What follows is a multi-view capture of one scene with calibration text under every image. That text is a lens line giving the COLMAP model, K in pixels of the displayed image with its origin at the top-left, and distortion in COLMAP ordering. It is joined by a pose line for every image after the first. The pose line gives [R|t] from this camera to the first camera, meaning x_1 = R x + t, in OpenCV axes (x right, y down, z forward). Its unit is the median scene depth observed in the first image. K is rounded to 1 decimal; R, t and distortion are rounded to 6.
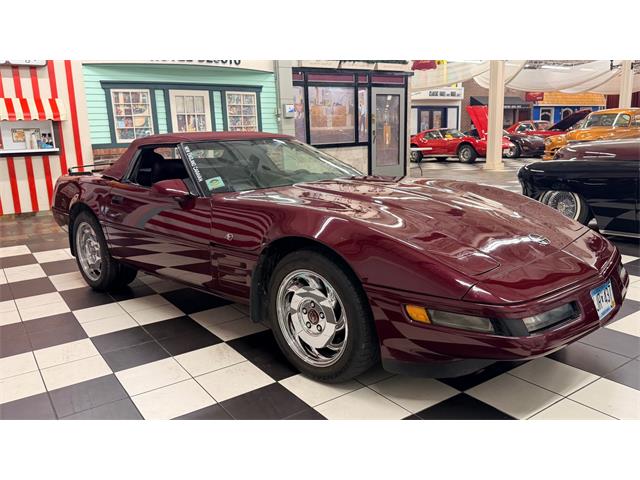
lens RADIAL K [[504.8, 0, 318.3], [0, 504.8, 243.0], [0, 0, 1]] dist [0.075232, -0.104525]
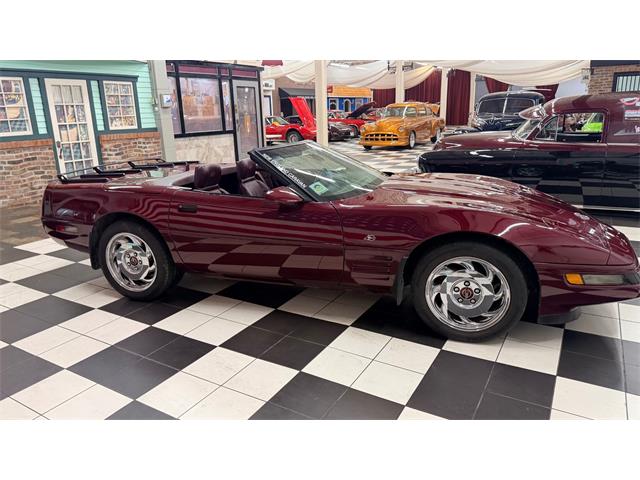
lens RADIAL K [[452.4, 0, 313.4], [0, 452.4, 240.2], [0, 0, 1]] dist [0.033550, -0.048356]
pose [[0.912436, -0.105552, 0.395372, -0.199489], [0.084247, 0.993918, 0.070922, -0.023581], [-0.400453, -0.031403, 0.915779, 0.034177]]
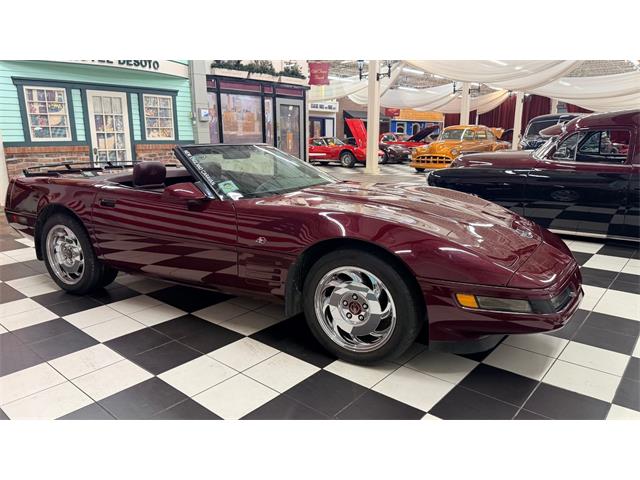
lens RADIAL K [[452.4, 0, 314.7], [0, 452.4, 243.1], [0, 0, 1]] dist [0.033550, -0.048356]
pose [[0.968059, -0.026502, 0.249319, -0.086744], [0.023027, 0.999593, 0.016847, -0.003360], [-0.249664, -0.010568, 0.968275, 0.018540]]
